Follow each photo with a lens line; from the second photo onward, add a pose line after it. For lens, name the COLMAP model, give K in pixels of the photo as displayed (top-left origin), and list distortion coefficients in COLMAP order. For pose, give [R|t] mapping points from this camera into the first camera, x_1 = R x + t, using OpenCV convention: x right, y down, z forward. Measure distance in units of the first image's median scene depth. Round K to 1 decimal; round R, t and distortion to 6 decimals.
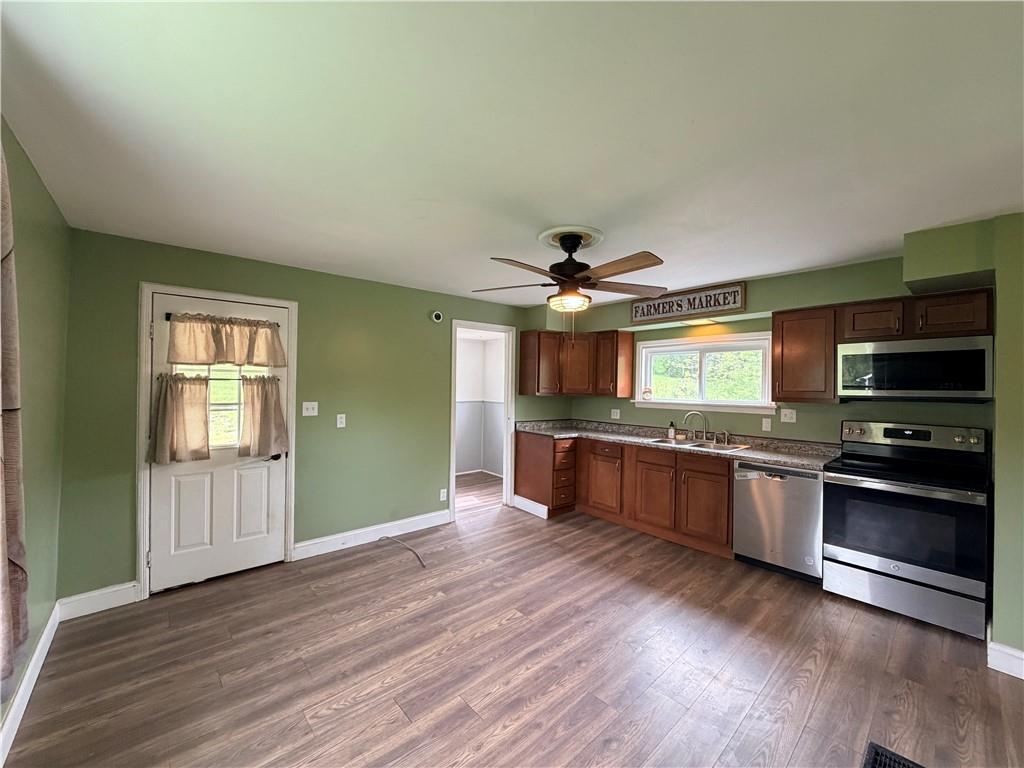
lens RADIAL K [[406.8, 0, 511.4], [0, 406.8, 383.4], [0, 0, 1]] dist [-0.001689, 0.000254]
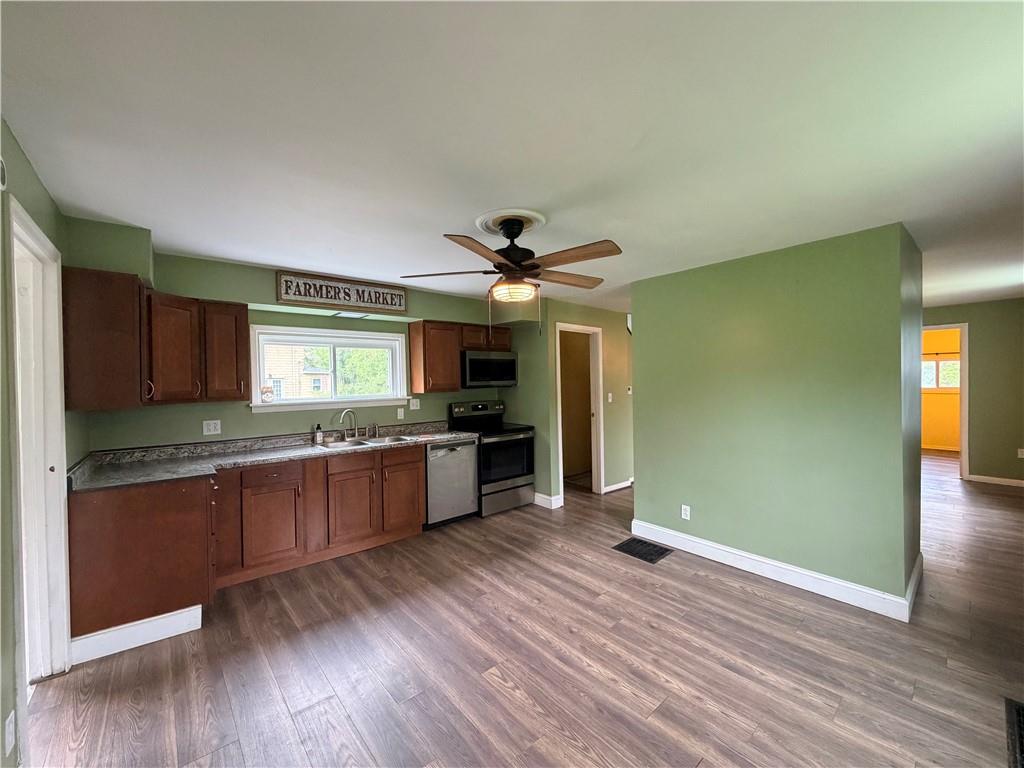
lens RADIAL K [[406.8, 0, 511.4], [0, 406.8, 383.4], [0, 0, 1]] dist [-0.001689, 0.000254]
pose [[0.012846, -0.019510, 0.999727, -0.706333], [0.014344, 0.999710, 0.019326, -0.004825], [-0.999815, 0.014091, 0.013122, 0.878345]]
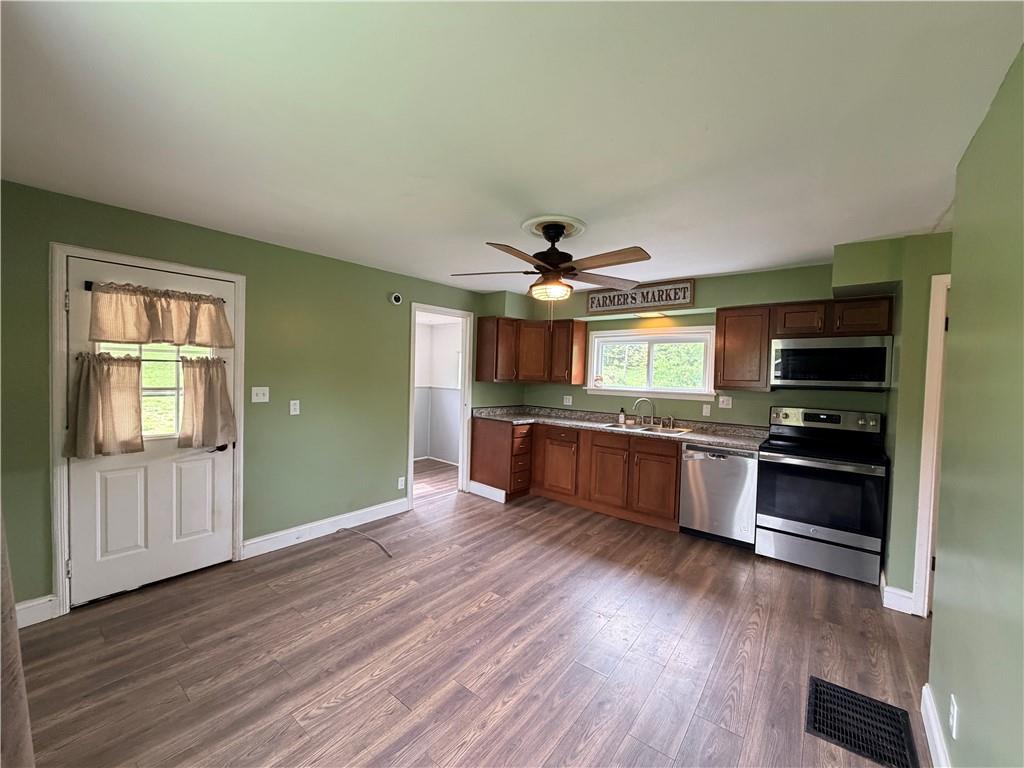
lens RADIAL K [[406.8, 0, 511.4], [0, 406.8, 383.4], [0, 0, 1]] dist [-0.001689, 0.000254]
pose [[0.985039, 0.008377, 0.172126, -0.114512], [-0.014263, 0.999354, 0.032985, -0.000708], [-0.171738, -0.034947, 0.984523, 0.005044]]
